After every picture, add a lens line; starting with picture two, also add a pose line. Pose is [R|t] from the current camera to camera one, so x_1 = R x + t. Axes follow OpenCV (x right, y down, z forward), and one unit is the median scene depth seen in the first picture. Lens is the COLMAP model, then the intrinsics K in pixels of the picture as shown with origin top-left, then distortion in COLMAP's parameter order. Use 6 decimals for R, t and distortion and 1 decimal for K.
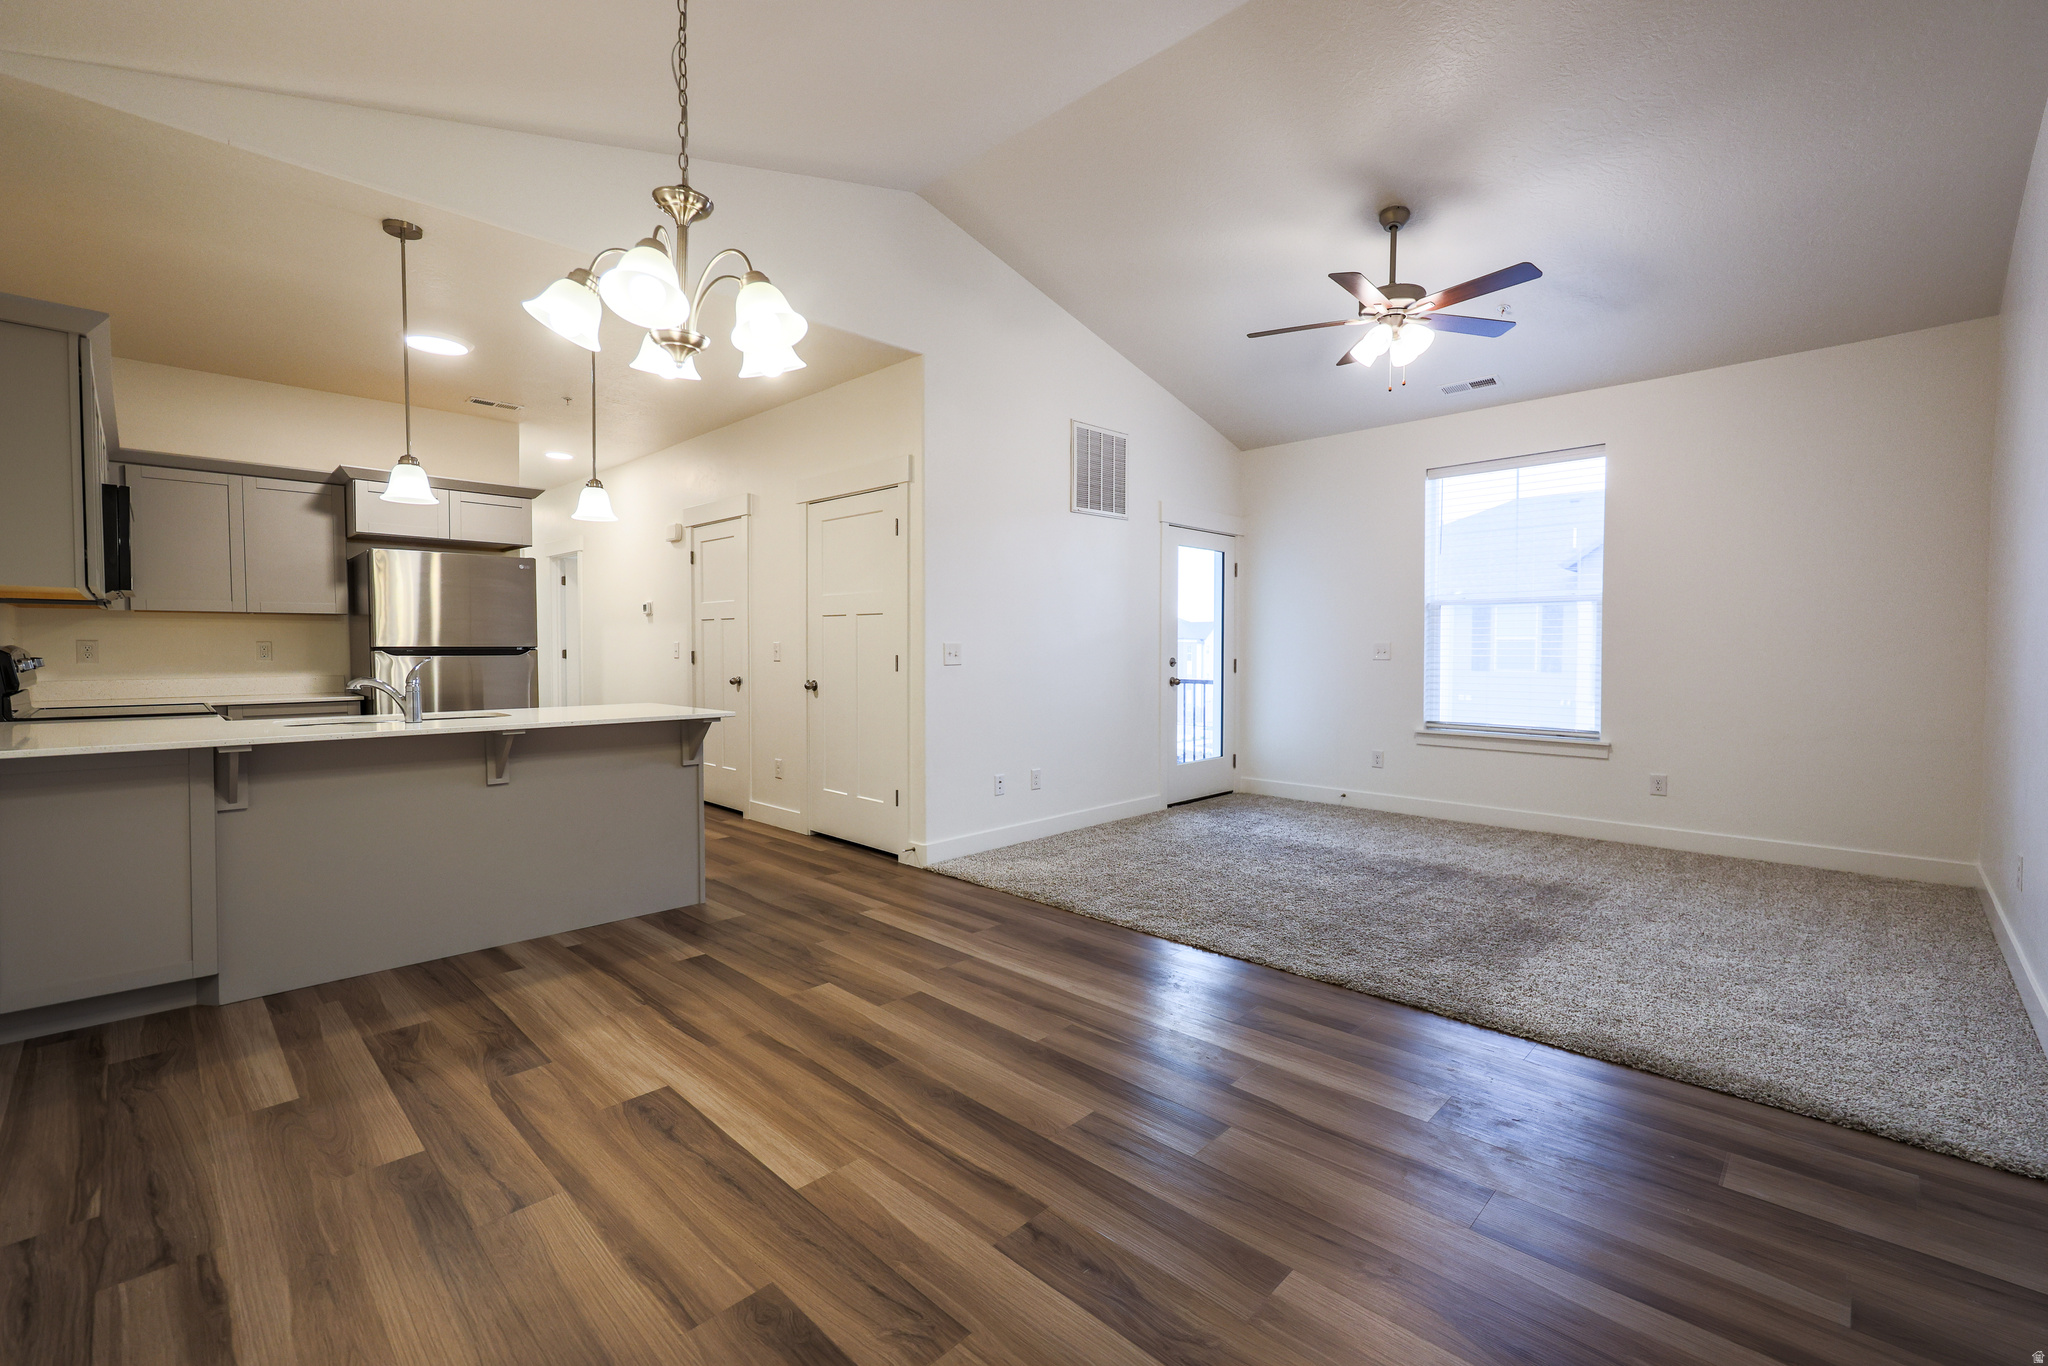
lens RADIAL K [[861.3, 0, 1036.9], [0, 861.3, 679.3], [0, 0, 1]] dist [0.000221, 0.000003]
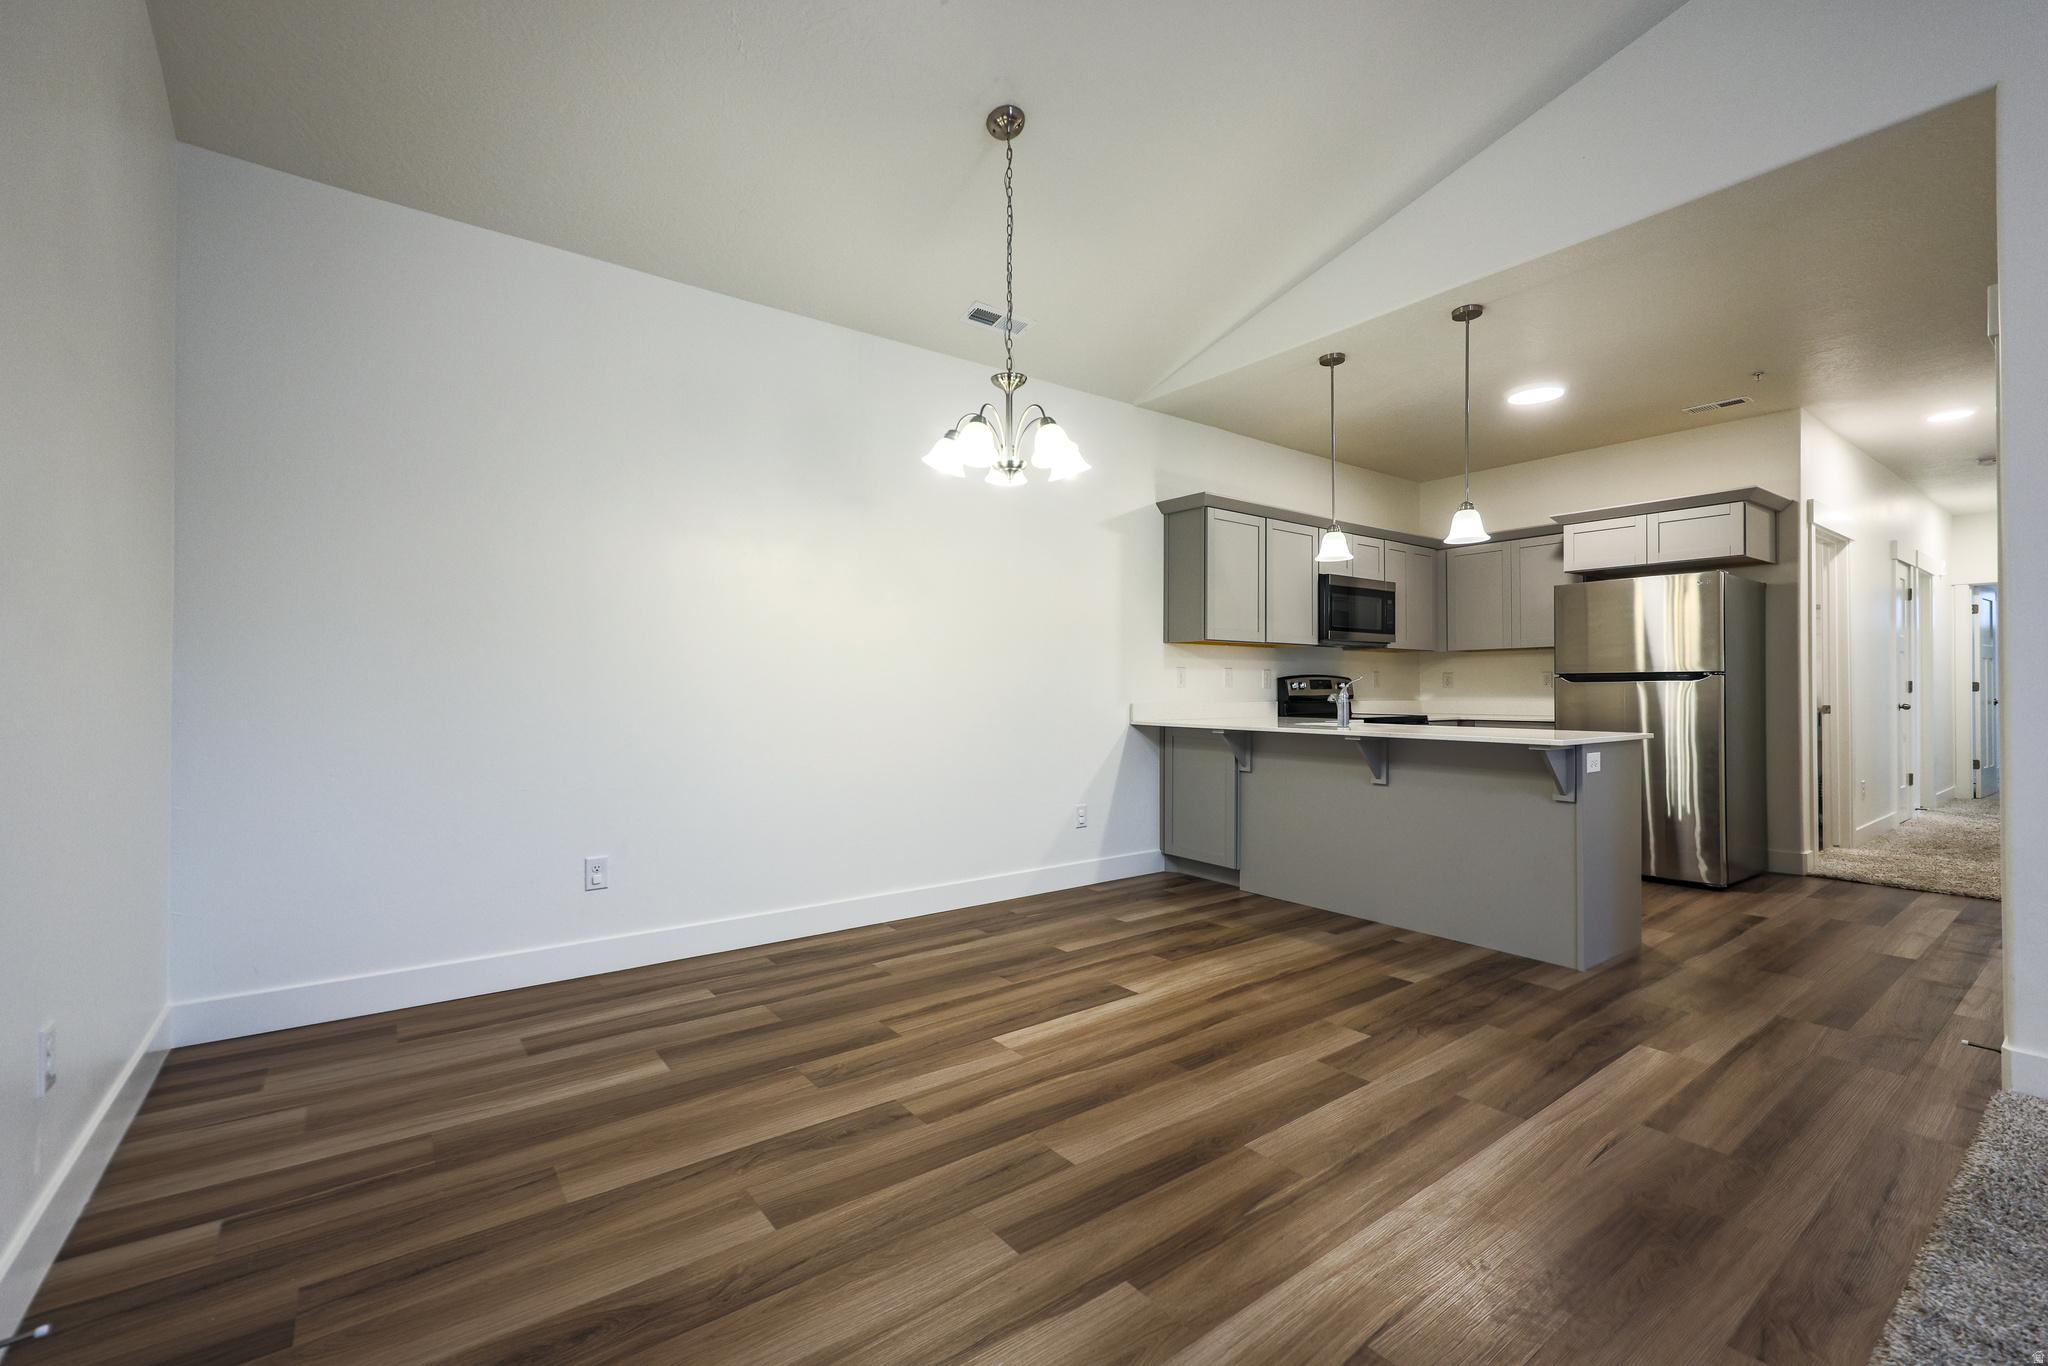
lens RADIAL K [[874.0, 0, 1022.2], [0, 874.0, 677.2], [0, 0, 1]] dist [0.000480, -0.000103]
pose [[-0.157871, -0.015479, -0.987338, 0.741170], [-0.036747, 0.999277, -0.009791, 0.005177], [0.986776, 0.034737, -0.158325, 0.812207]]
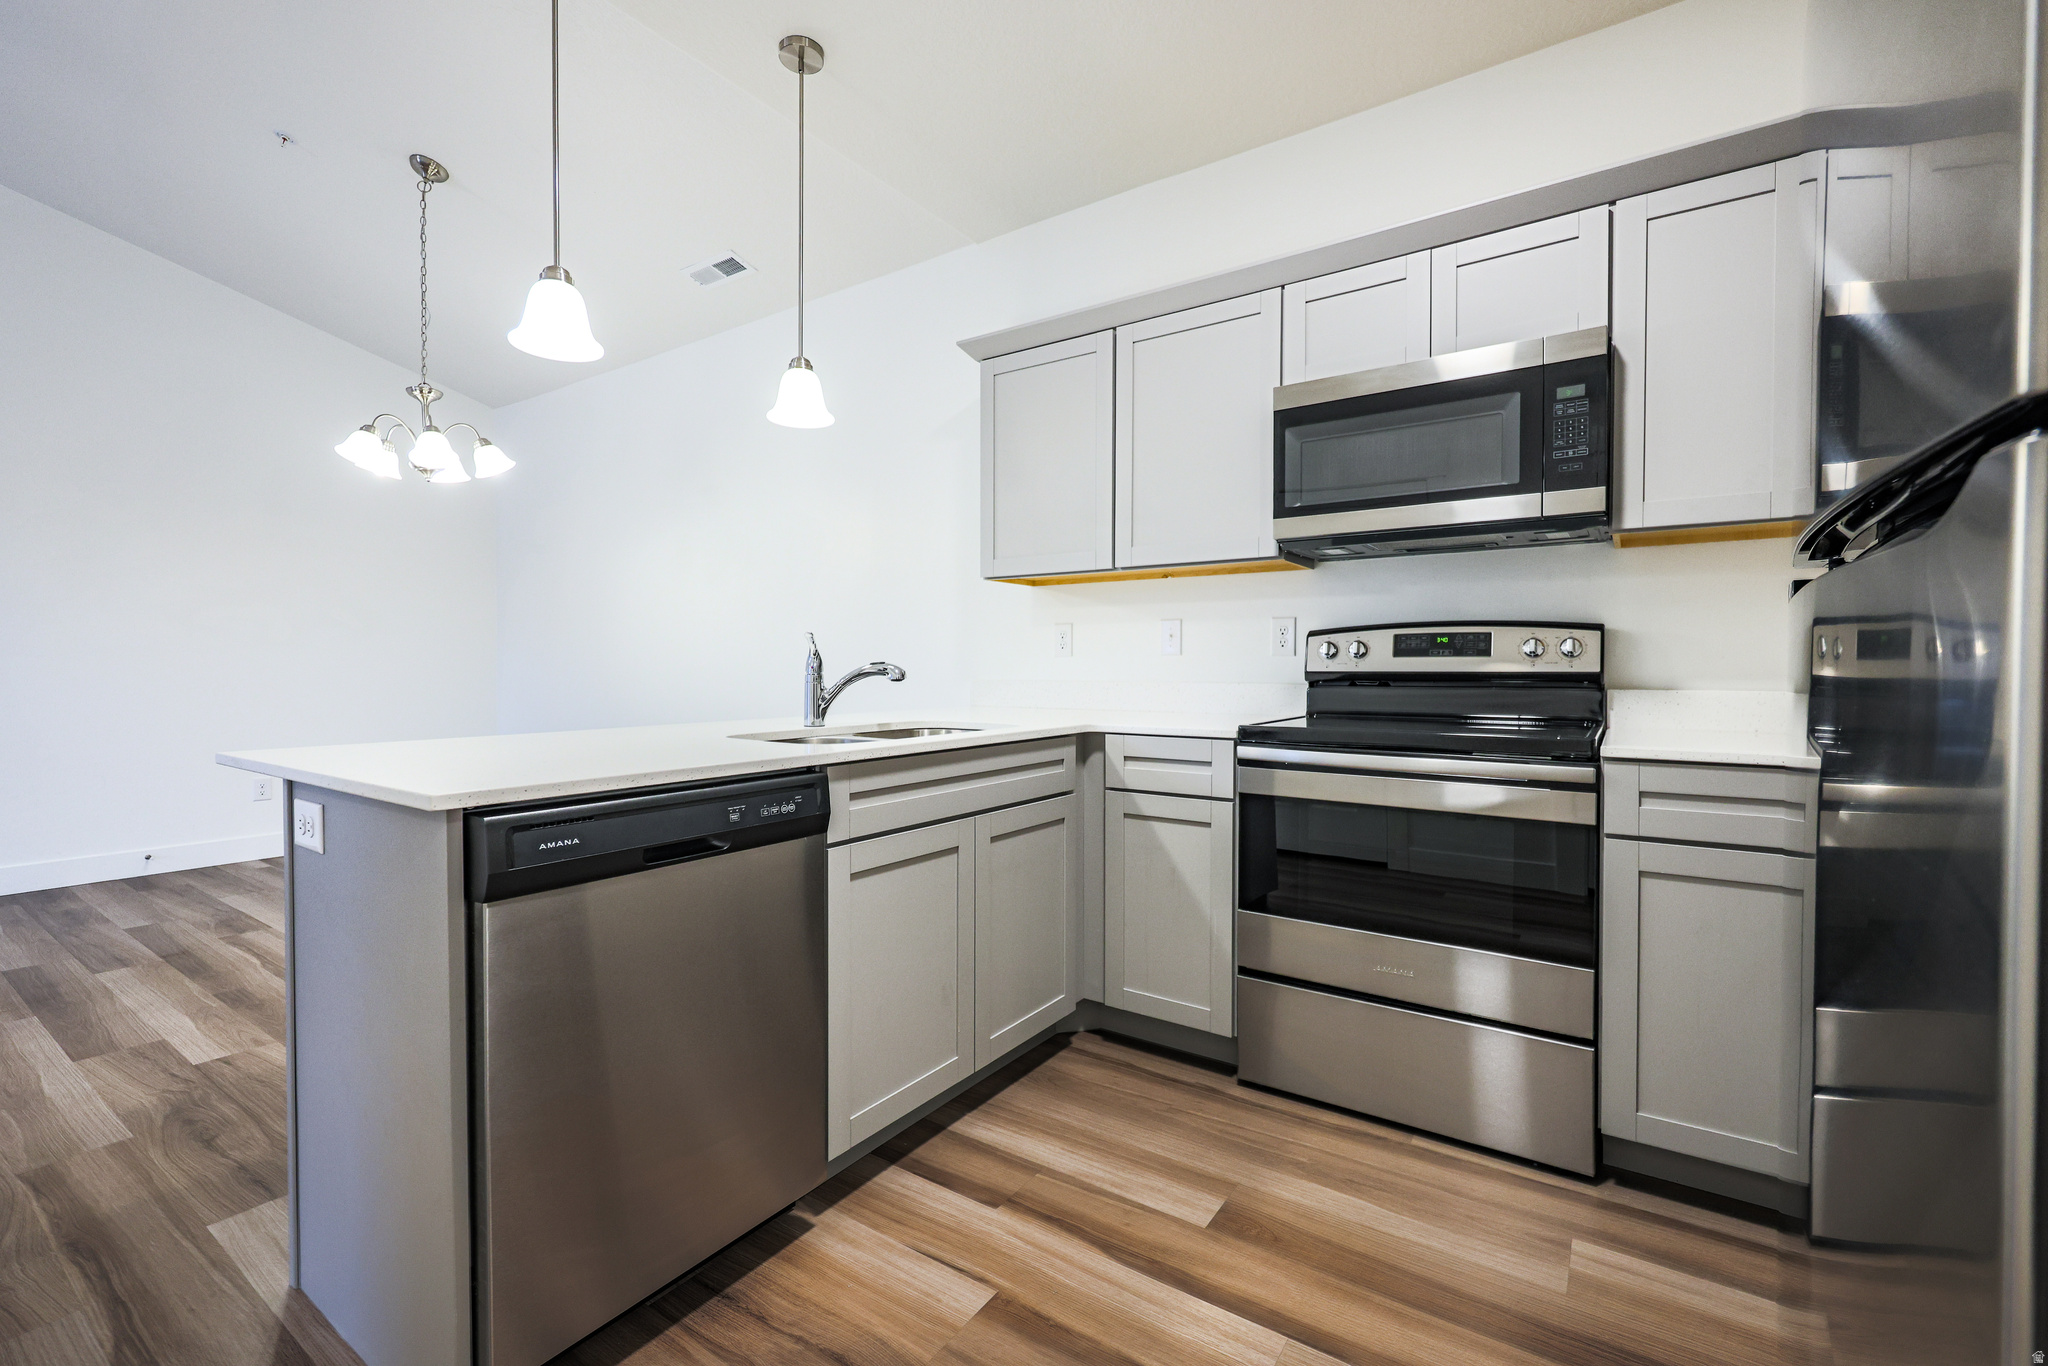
lens RADIAL K [[874.0, 0, 1022.2], [0, 874.0, 677.2], [0, 0, 1]] dist [0.000480, -0.000103]
pose [[-0.988033, 0.001771, -0.154234, -0.882010], [-0.006083, 0.998709, 0.050433, -0.032377], [0.154125, 0.050768, -0.986746, 1.939271]]
